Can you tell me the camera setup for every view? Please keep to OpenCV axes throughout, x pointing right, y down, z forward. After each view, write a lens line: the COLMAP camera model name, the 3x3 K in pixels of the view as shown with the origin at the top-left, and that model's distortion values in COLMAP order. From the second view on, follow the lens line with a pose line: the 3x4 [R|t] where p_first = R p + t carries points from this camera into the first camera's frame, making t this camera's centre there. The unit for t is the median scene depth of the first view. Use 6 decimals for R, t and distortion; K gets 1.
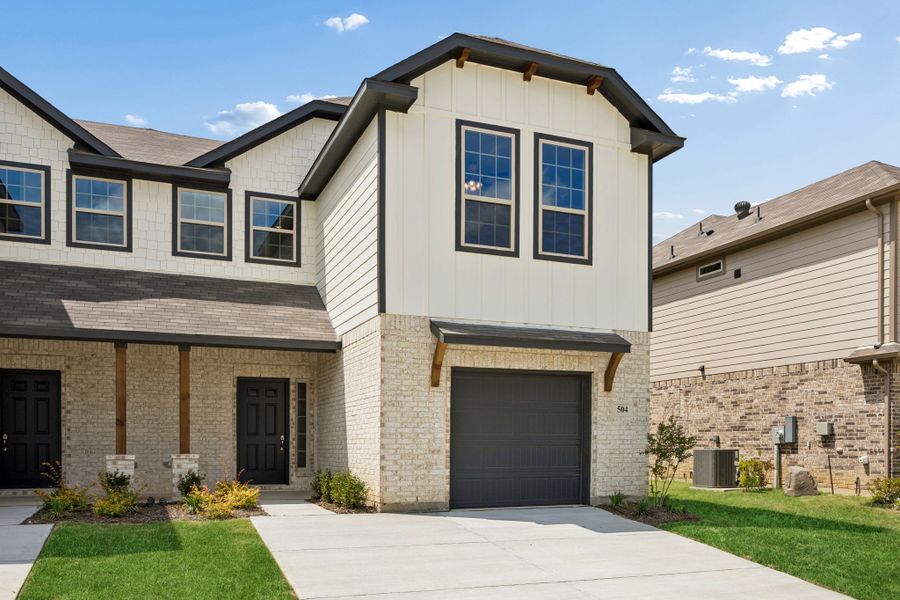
lens RADIAL K [[801.4, 0, 450.0], [0, 801.4, 300.0], [0, 0, 1]] dist [0.000525, 0.000811]
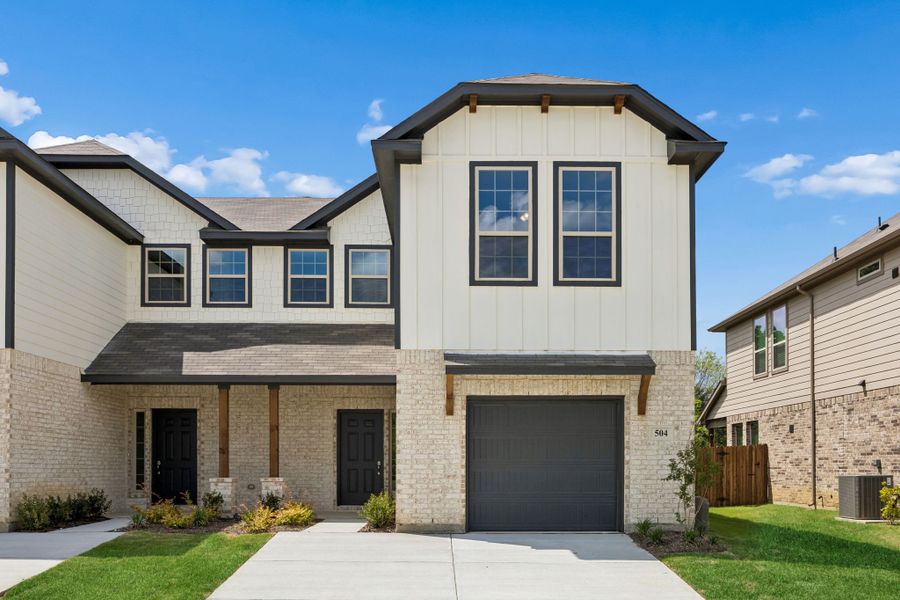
lens RADIAL K [[801.4, 0, 450.0], [0, 801.4, 300.0], [0, 0, 1]] dist [0.000525, 0.000811]
pose [[0.919935, -0.079979, -0.383828, 0.360761], [0.068805, 0.996713, -0.042779, 0.000739], [0.385987, 0.012945, 0.922413, 0.011792]]
